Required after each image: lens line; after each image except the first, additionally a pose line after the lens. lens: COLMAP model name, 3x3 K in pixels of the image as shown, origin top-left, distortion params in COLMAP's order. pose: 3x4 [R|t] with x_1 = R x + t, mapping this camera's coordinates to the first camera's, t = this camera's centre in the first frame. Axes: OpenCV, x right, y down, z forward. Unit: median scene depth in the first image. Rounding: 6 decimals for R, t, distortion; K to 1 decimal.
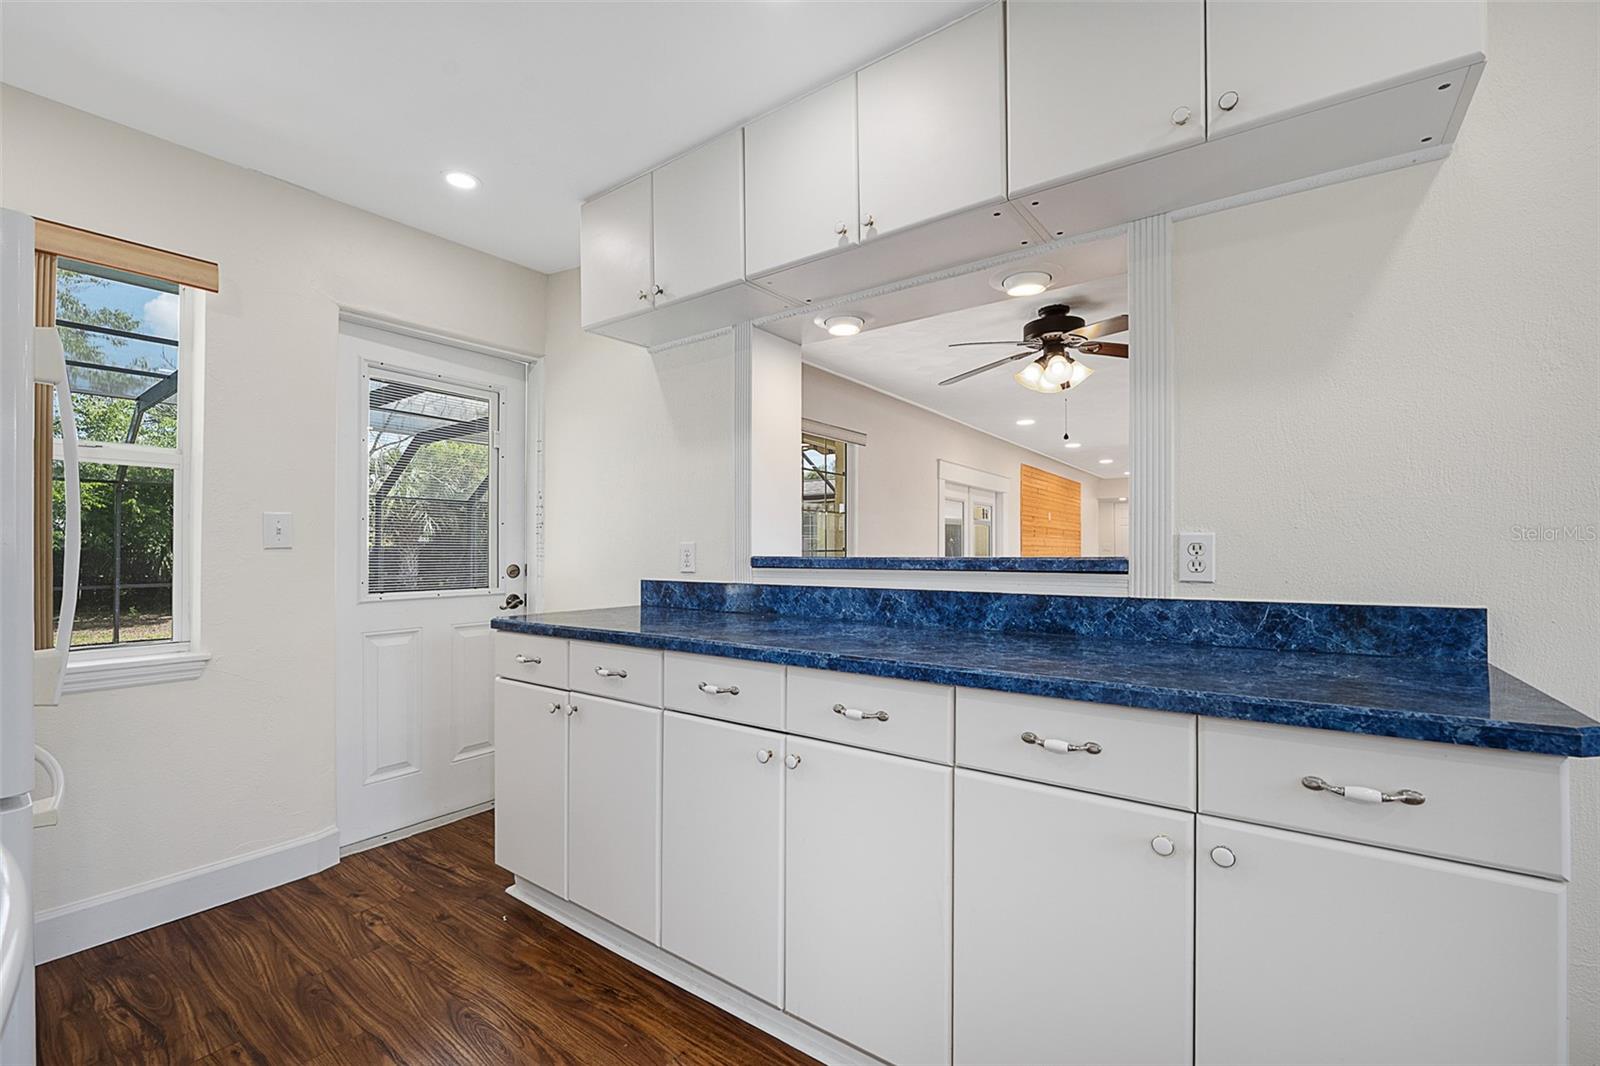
lens RADIAL K [[651.7, 0, 811.6], [0, 651.7, 546.0], [0, 0, 1]] dist [-0.012458, 0.000000]
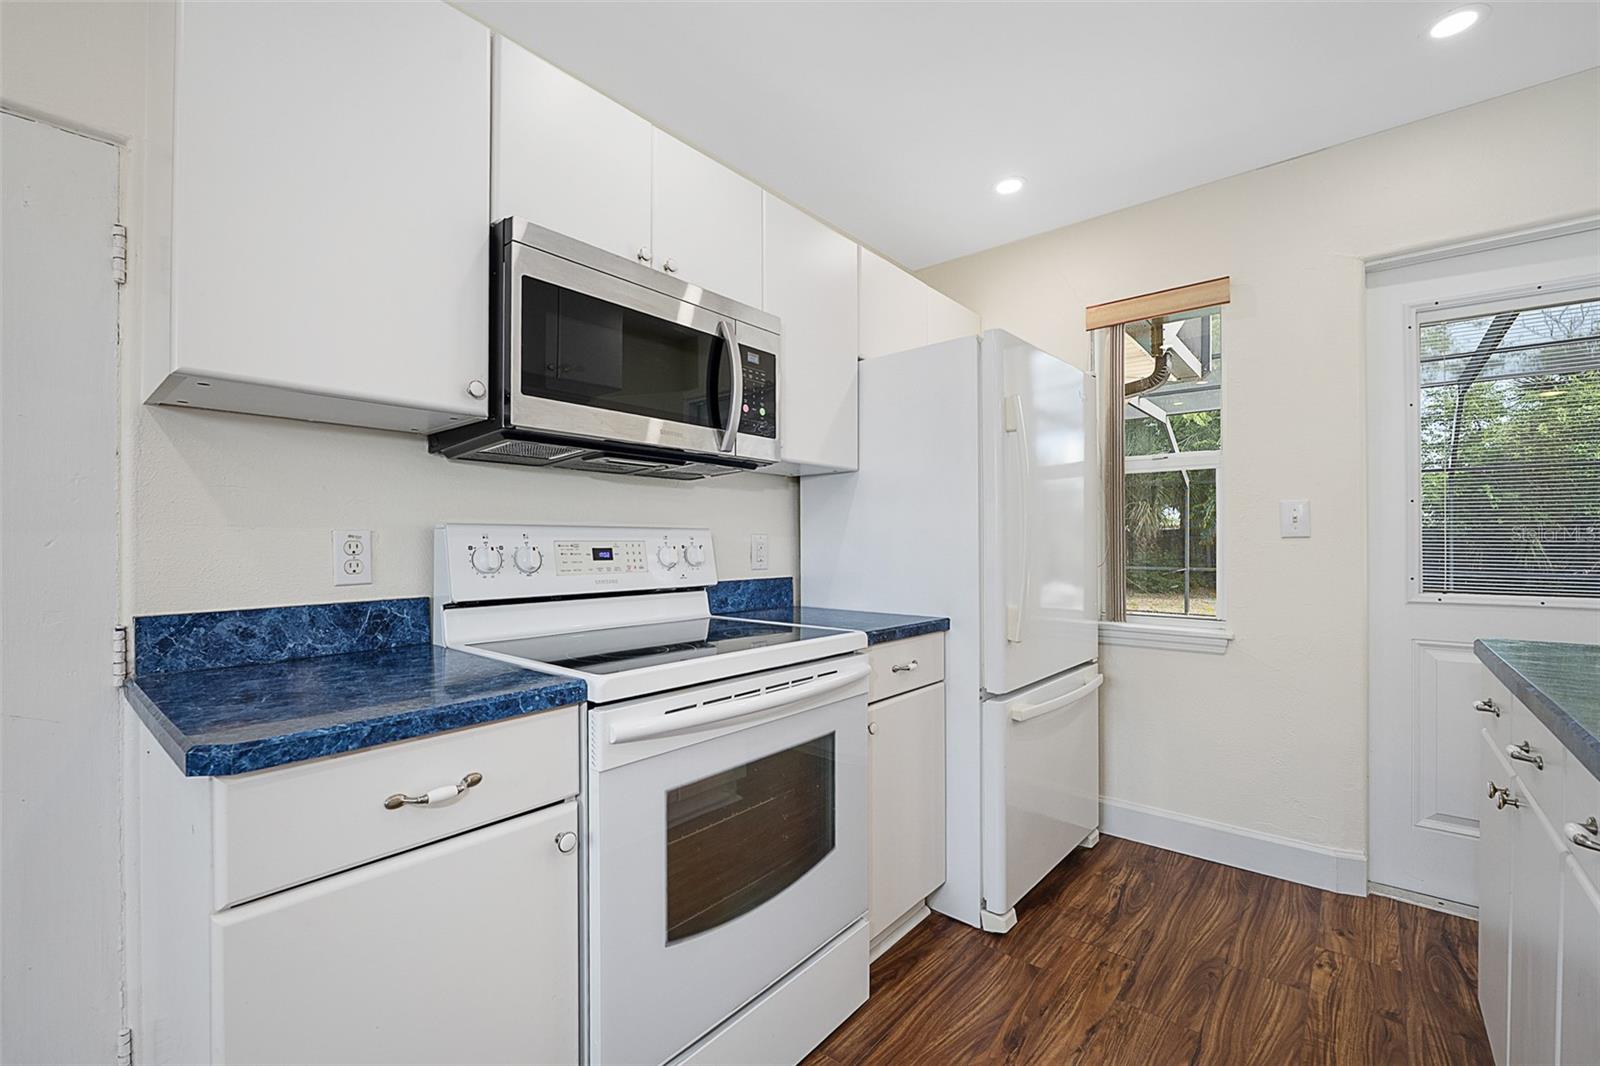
lens RADIAL K [[651.7, 0, 749.9], [0, 651.7, 538.0], [0, 0, 1]] dist [-0.012458, 0.000000]
pose [[-0.086876, -0.000627, -0.996219, 0.262774], [0.009290, 0.999956, -0.001440, -0.001737], [0.996176, -0.009380, -0.086867, 0.318553]]
